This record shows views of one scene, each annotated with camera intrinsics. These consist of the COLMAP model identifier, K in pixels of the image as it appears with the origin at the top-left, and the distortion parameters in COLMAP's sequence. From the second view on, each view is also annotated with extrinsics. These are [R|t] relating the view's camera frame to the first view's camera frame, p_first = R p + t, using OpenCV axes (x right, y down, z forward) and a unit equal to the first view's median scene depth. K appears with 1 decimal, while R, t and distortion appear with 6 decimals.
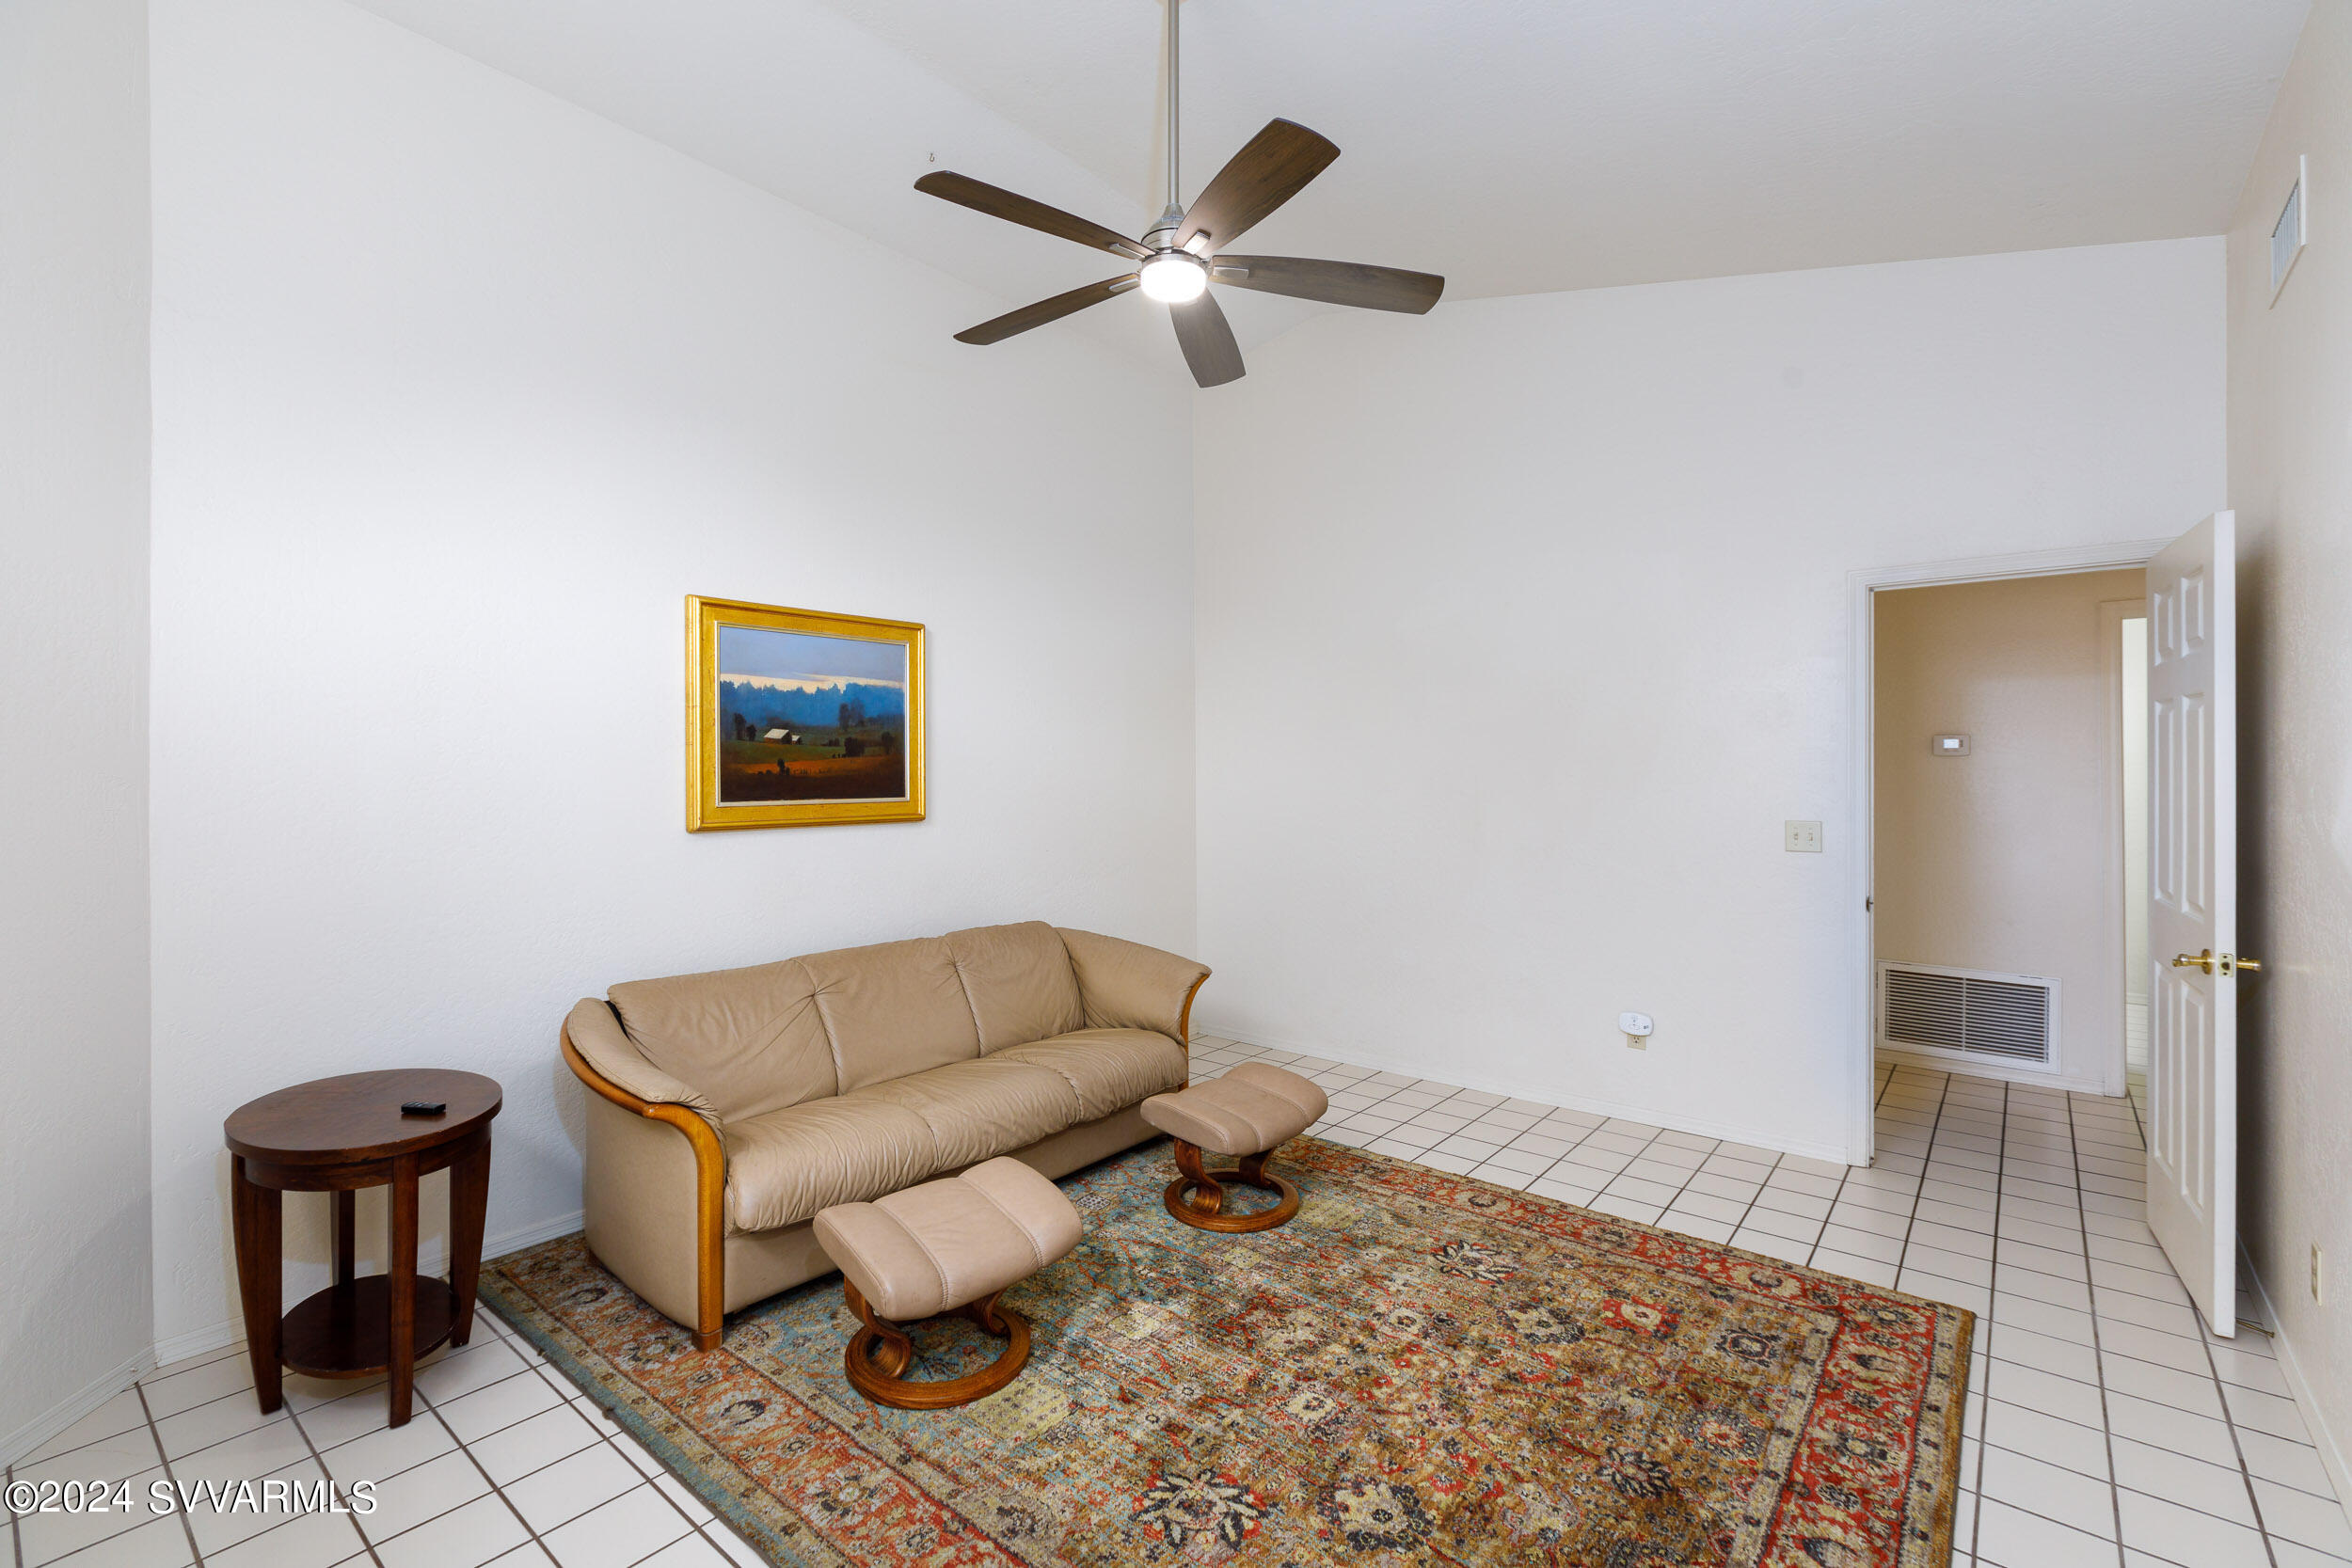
lens RADIAL K [[1023.2, 0, 1158.3], [0, 1023.2, 778.1], [0, 0, 1]] dist [0.002609, -0.000436]
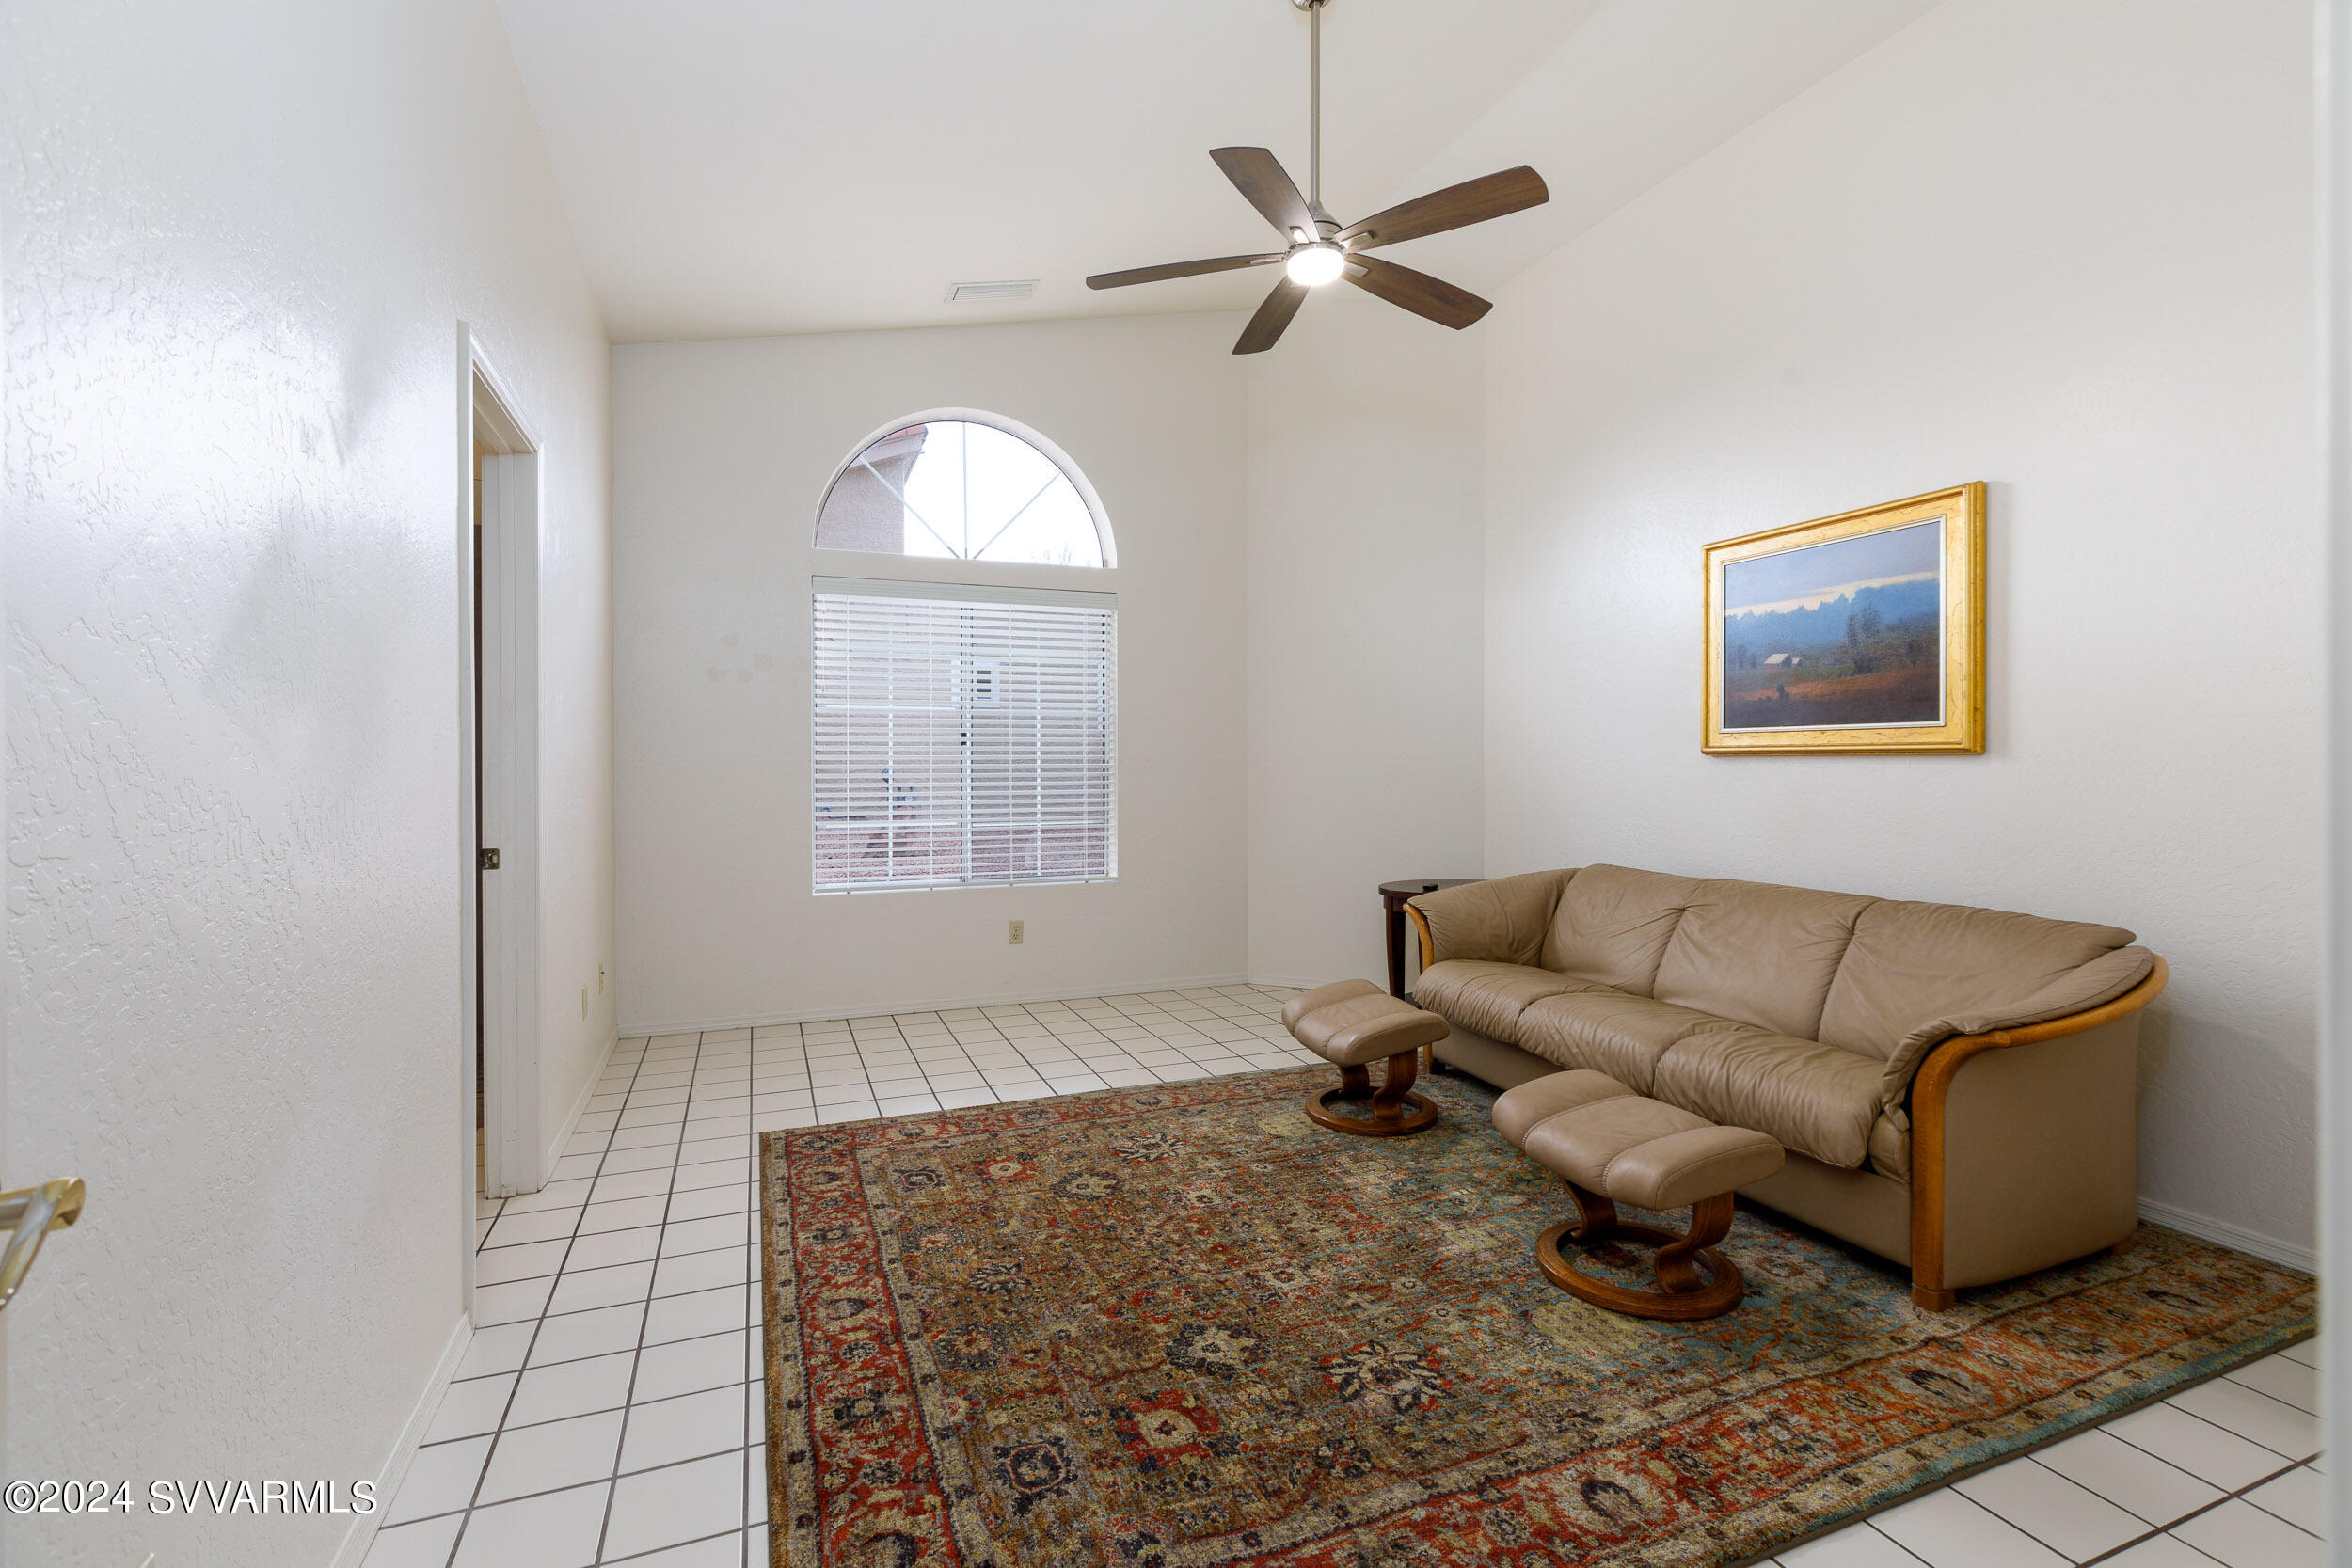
lens RADIAL K [[1023.2, 0, 1155.1], [0, 1023.2, 765.2], [0, 0, 1]] dist [0.002609, -0.000436]
pose [[-0.474163, 0.003772, -0.880429, 1.106820], [-0.013232, 0.999847, 0.011410, 0.079170], [0.880337, 0.017060, -0.474041, 1.351637]]
